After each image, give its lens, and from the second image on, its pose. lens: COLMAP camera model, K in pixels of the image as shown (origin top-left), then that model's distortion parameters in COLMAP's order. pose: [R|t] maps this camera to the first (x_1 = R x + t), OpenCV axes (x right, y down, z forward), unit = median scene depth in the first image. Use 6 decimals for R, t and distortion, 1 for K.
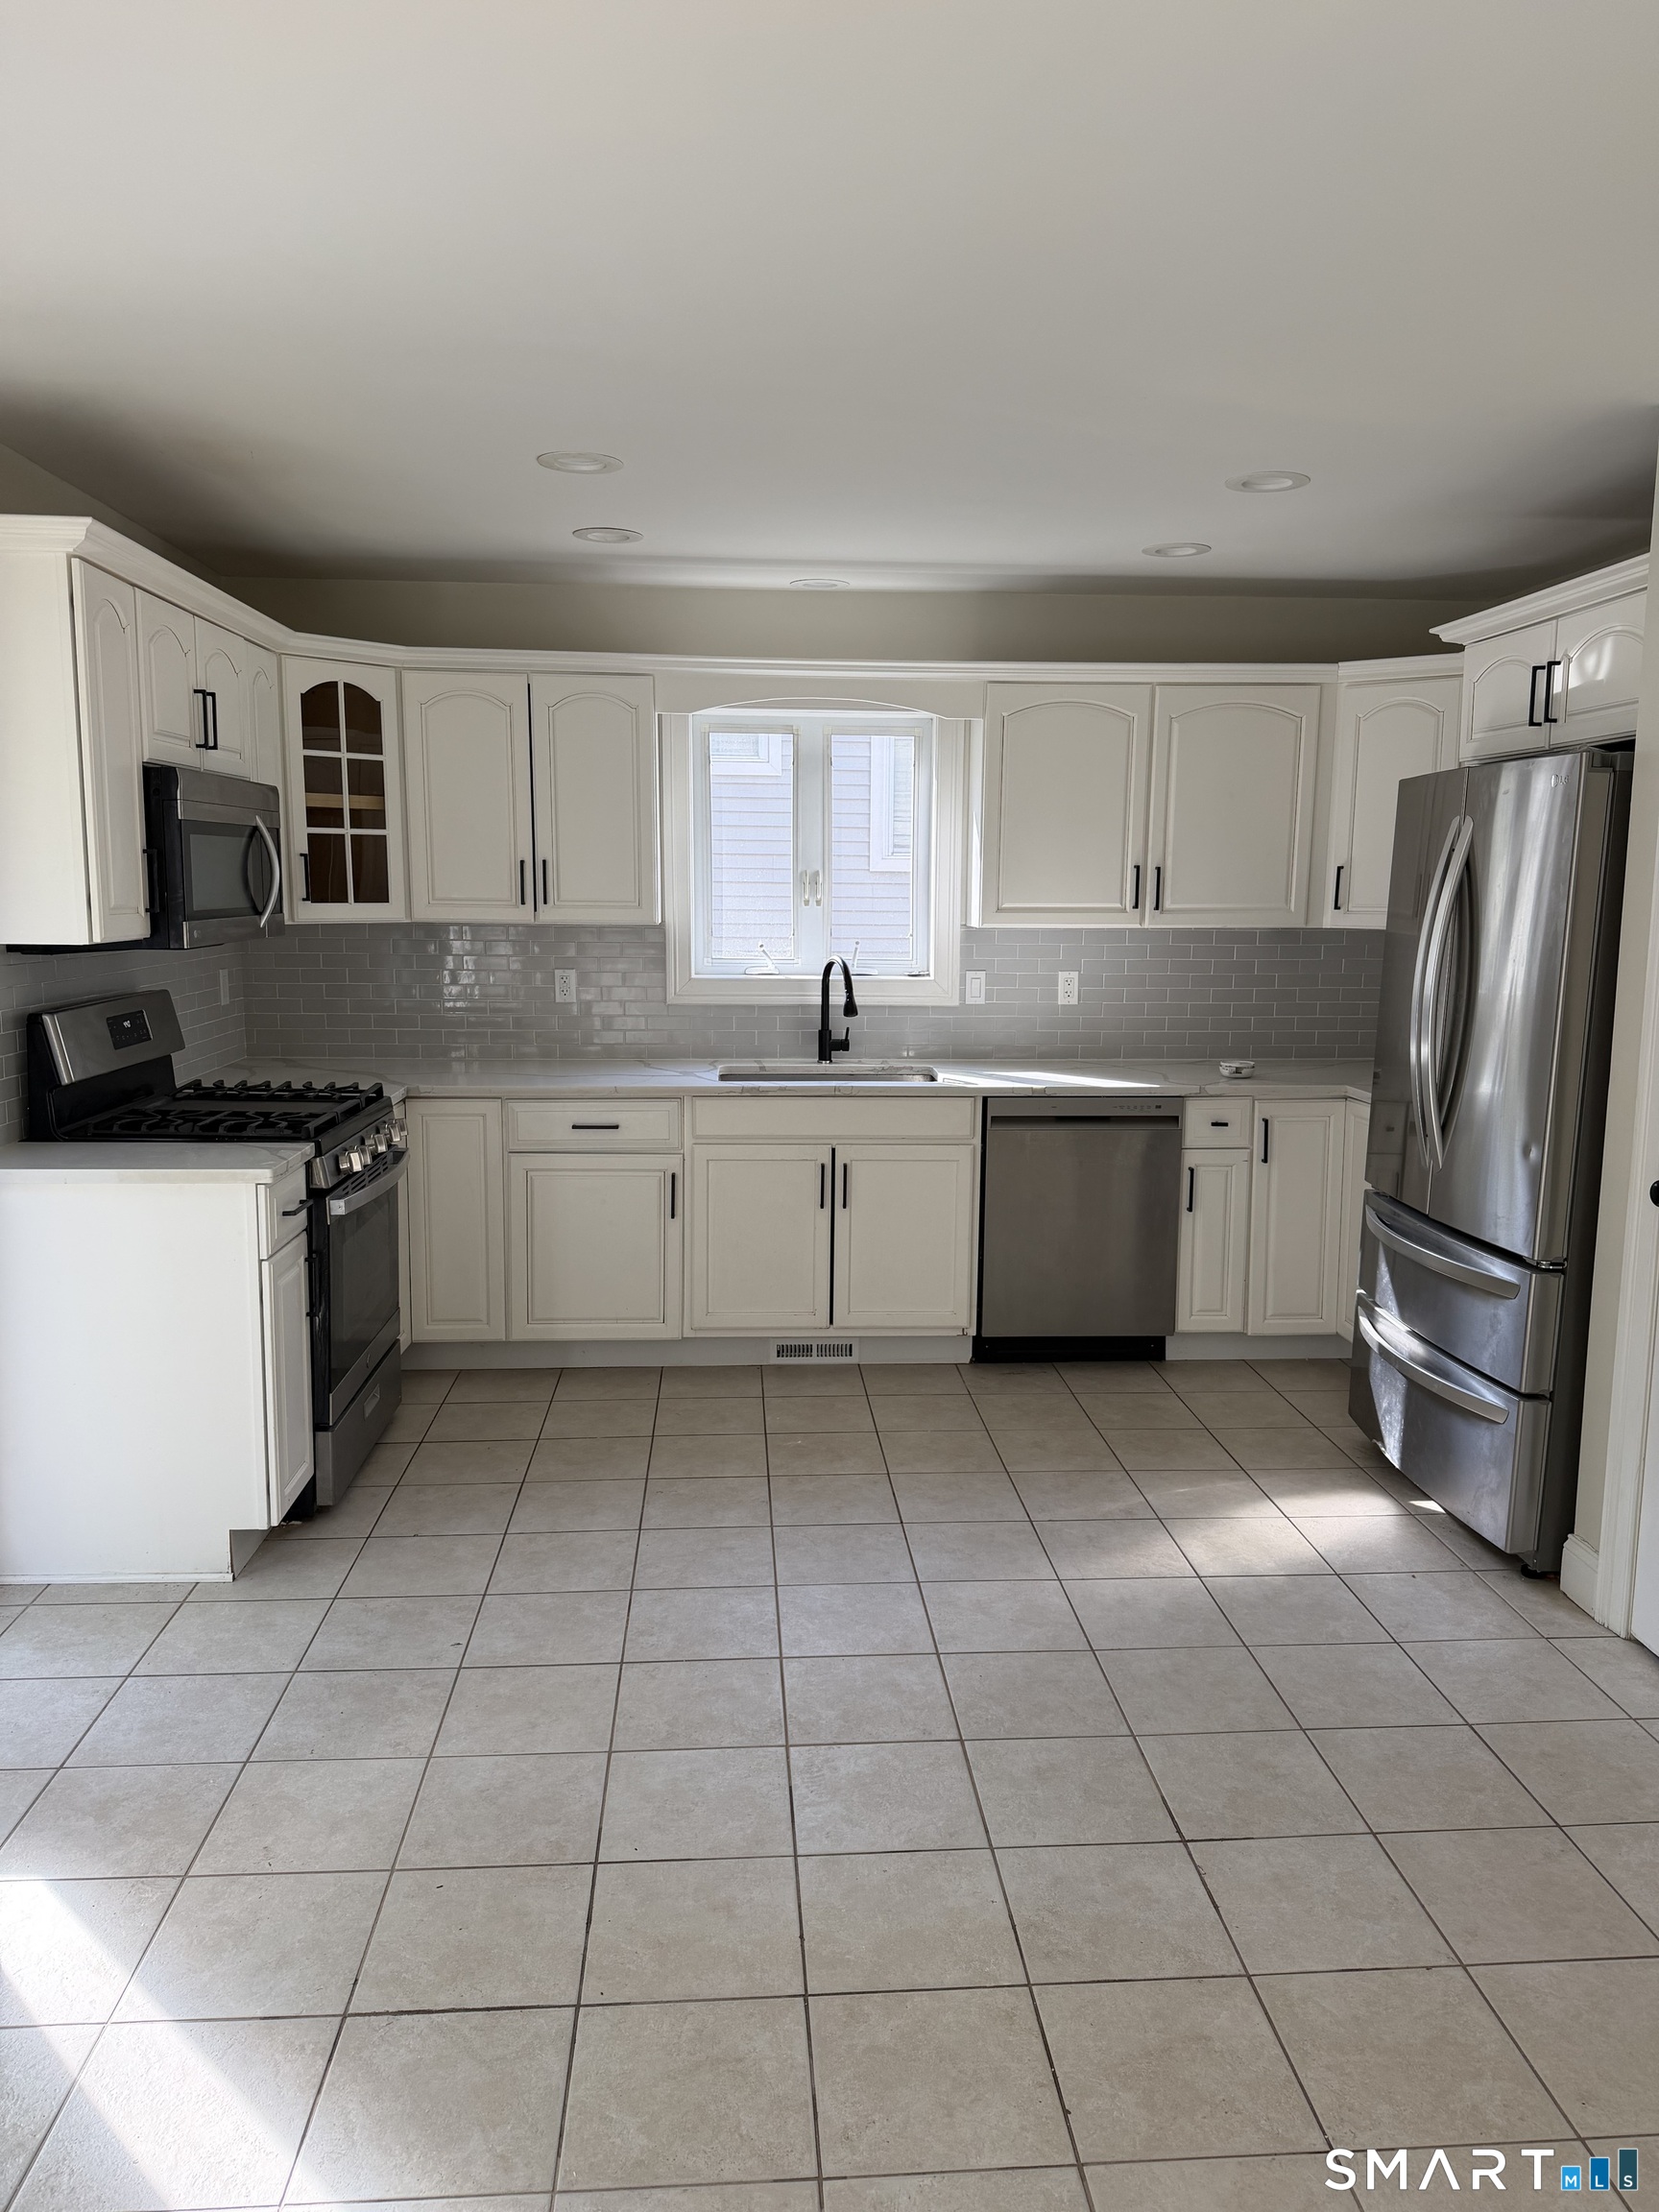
lens RADIAL K [[1538.7, 0, 836.3], [0, 1538.7, 1119.5], [0, 0, 1]] dist [0.043426, -0.059172]
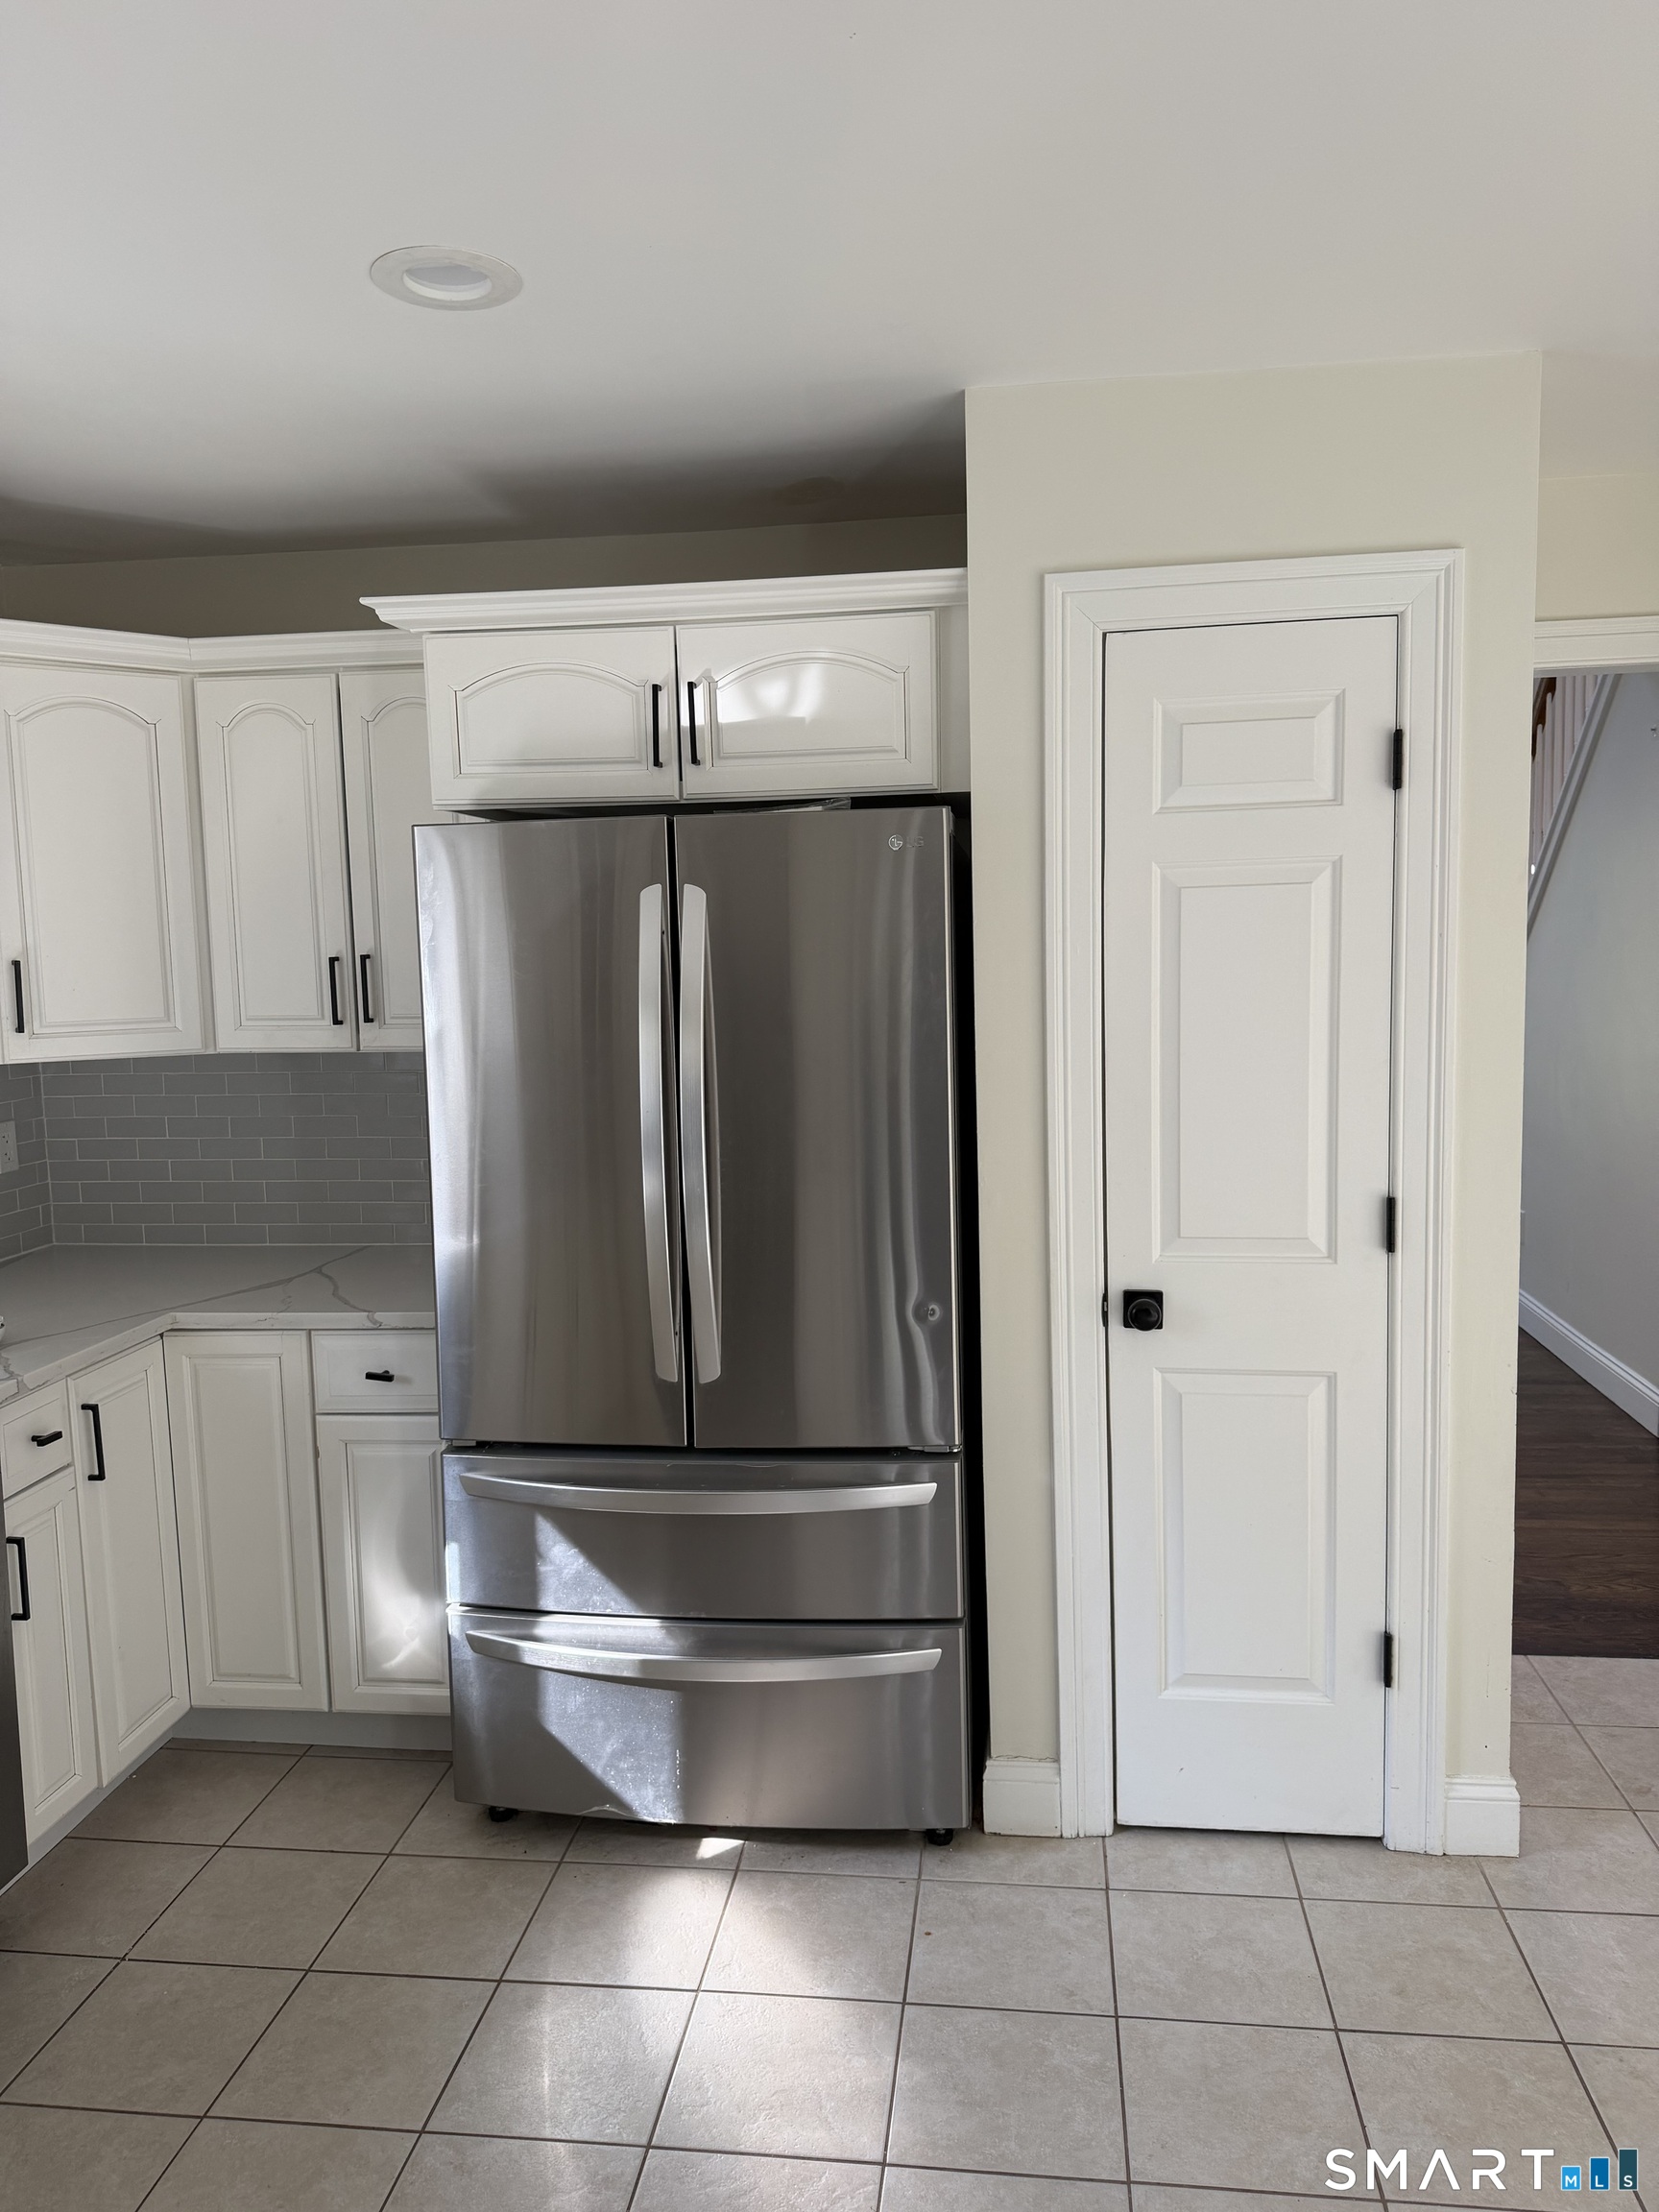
lens RADIAL K [[1538.7, 0, 840.1], [0, 1538.7, 1125.2], [0, 0, 1]] dist [0.043426, -0.059172]
pose [[0.191027, -0.117523, 0.974524, -0.261946], [0.173095, 0.981282, 0.084408, -0.126333], [-0.966202, 0.152561, 0.207794, 0.754447]]
